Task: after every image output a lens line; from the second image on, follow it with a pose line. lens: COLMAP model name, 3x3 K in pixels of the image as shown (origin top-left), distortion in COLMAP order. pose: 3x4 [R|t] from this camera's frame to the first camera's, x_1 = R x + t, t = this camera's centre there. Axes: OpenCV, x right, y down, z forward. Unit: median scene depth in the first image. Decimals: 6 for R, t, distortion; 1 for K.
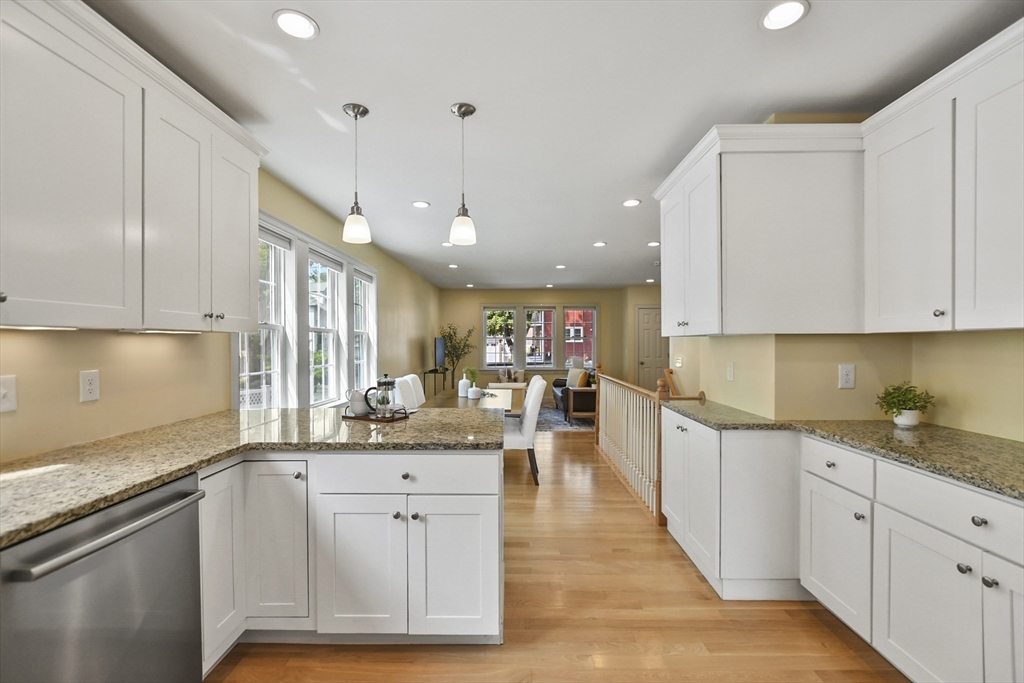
lens RADIAL K [[452.2, 0, 515.1], [0, 452.2, 342.0], [0, 0, 1]] dist [-0.006622, 0.001746]
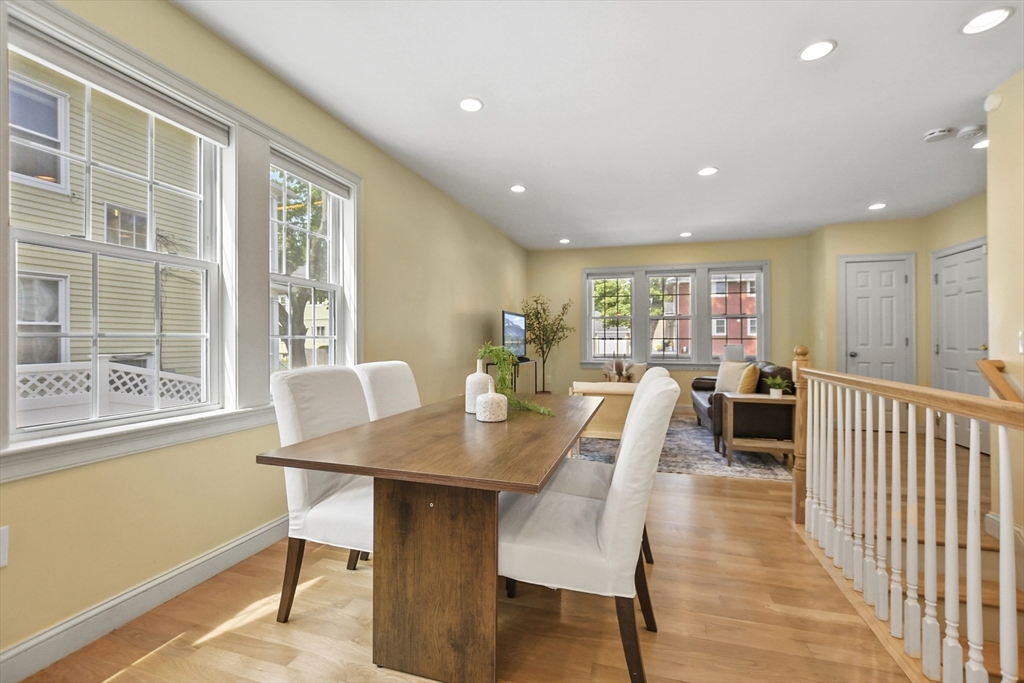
lens RADIAL K [[452.2, 0, 513.2], [0, 452.2, 335.7], [0, 0, 1]] dist [-0.006622, 0.001746]
pose [[0.958435, -0.001222, -0.285309, 0.028695], [-0.001081, 0.999968, -0.007915, 0.033050], [0.285310, 0.007895, 0.958403, 0.380383]]
